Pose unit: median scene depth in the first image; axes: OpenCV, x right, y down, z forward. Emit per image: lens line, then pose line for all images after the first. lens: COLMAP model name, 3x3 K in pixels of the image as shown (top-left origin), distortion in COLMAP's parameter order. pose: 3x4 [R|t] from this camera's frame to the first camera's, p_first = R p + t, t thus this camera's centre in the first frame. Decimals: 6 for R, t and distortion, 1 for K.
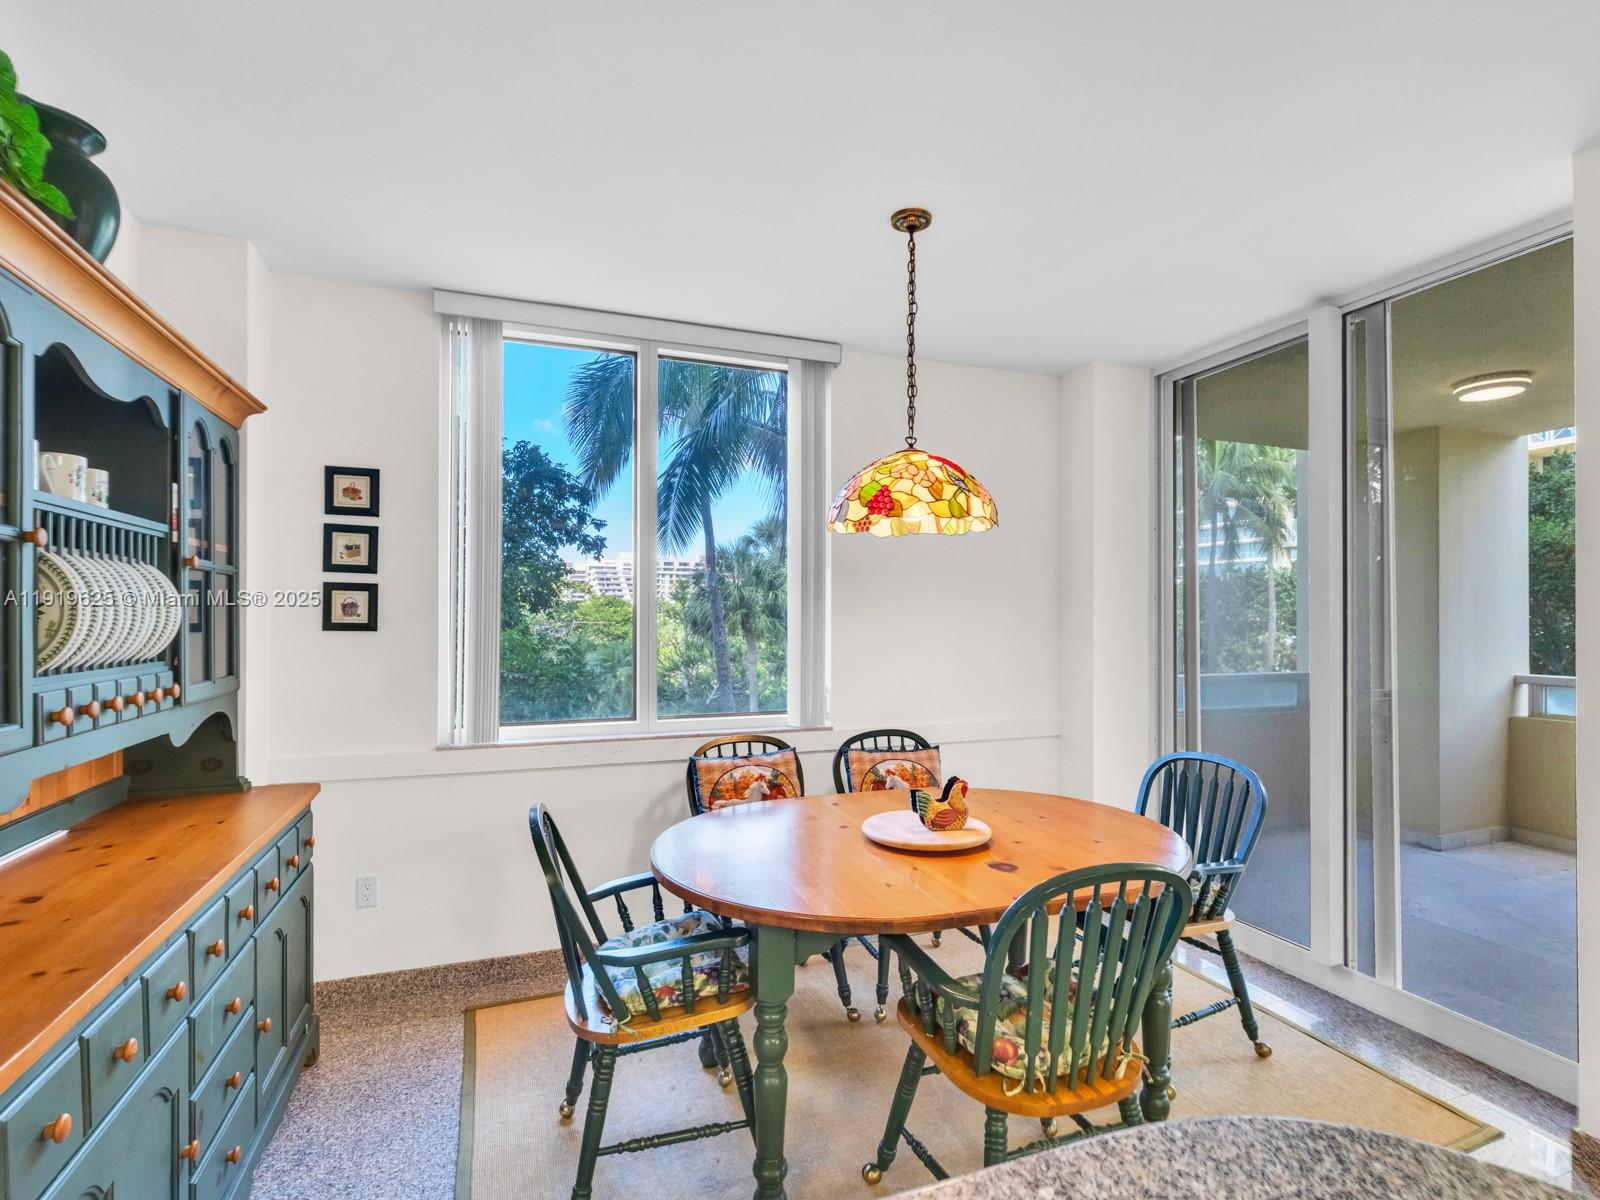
lens RADIAL K [[825.4, 0, 789.7], [0, 825.4, 612.2], [0, 0, 1]] dist [0.002697, -0.002210]
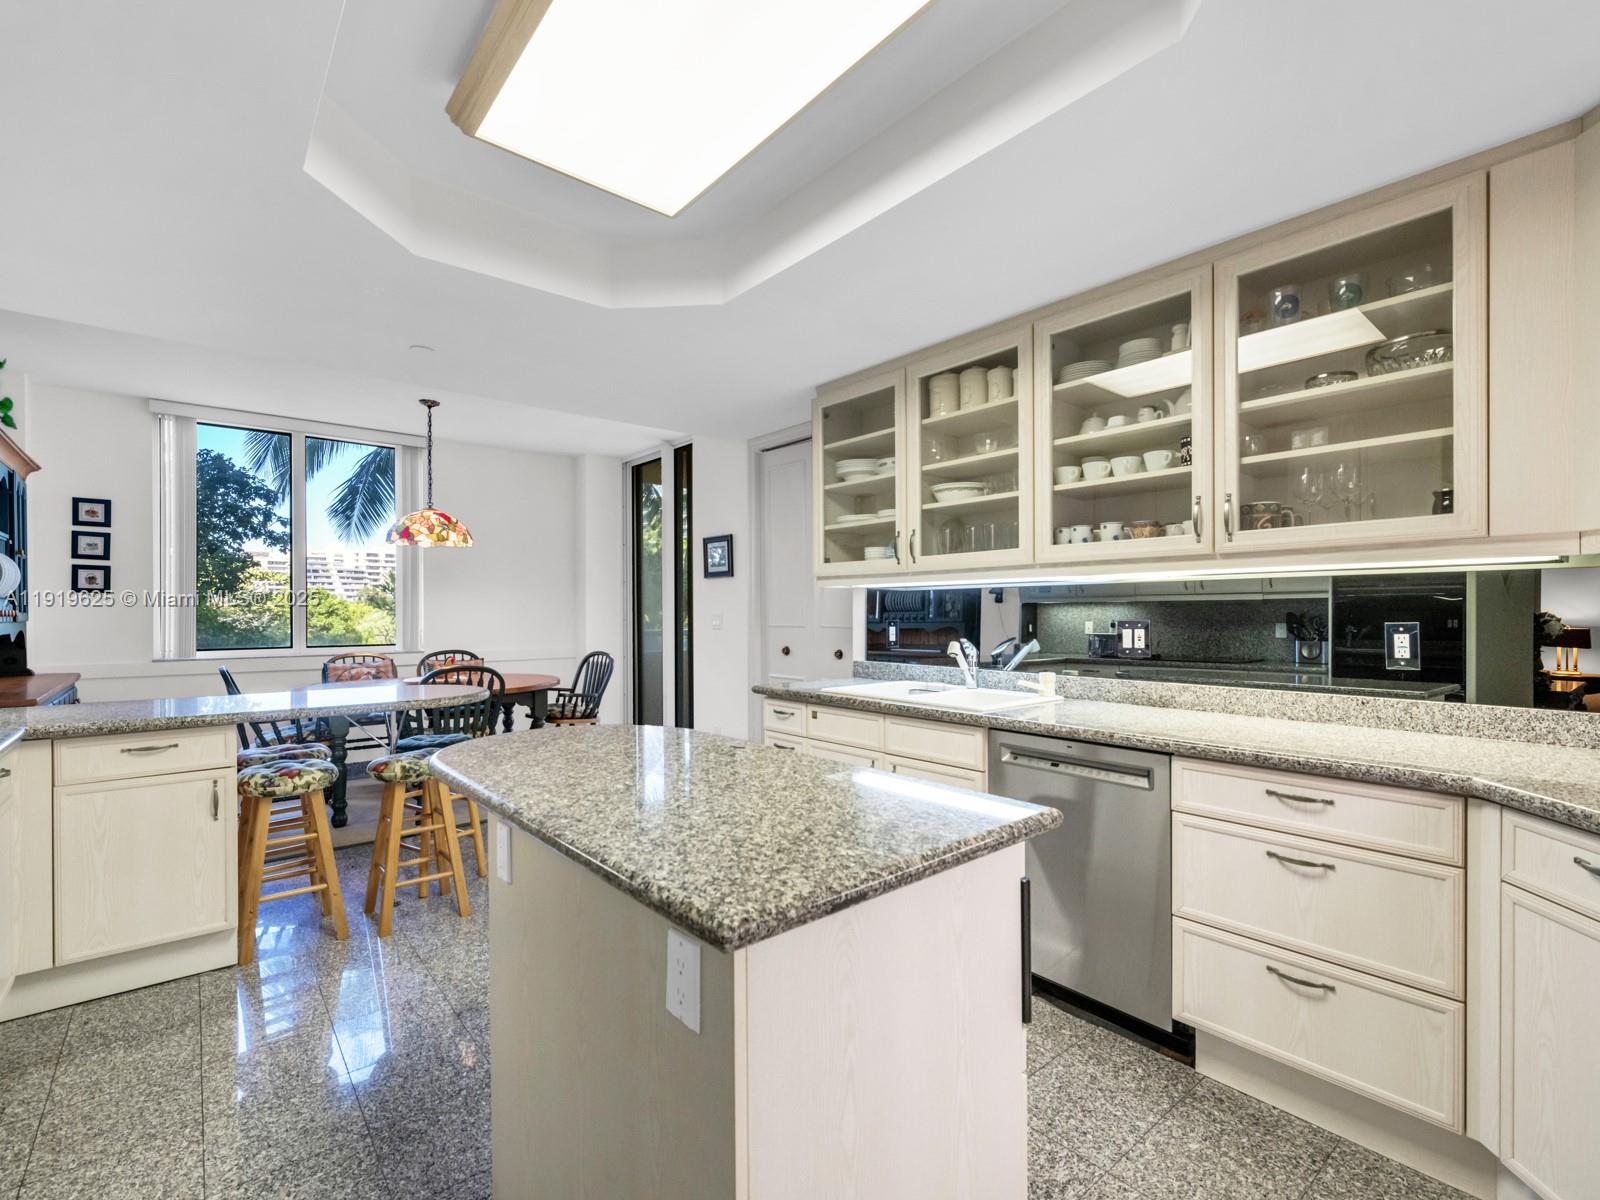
lens RADIAL K [[749.1, 0, 807.2], [0, 749.1, 612.1], [0, 0, 1]] dist [0.005888, -0.001297]
pose [[0.934132, -0.004754, 0.356896, 0.290239], [0.001705, 0.999959, 0.008858, 0.048584], [-0.356924, -0.007666, 0.934102, -0.952437]]
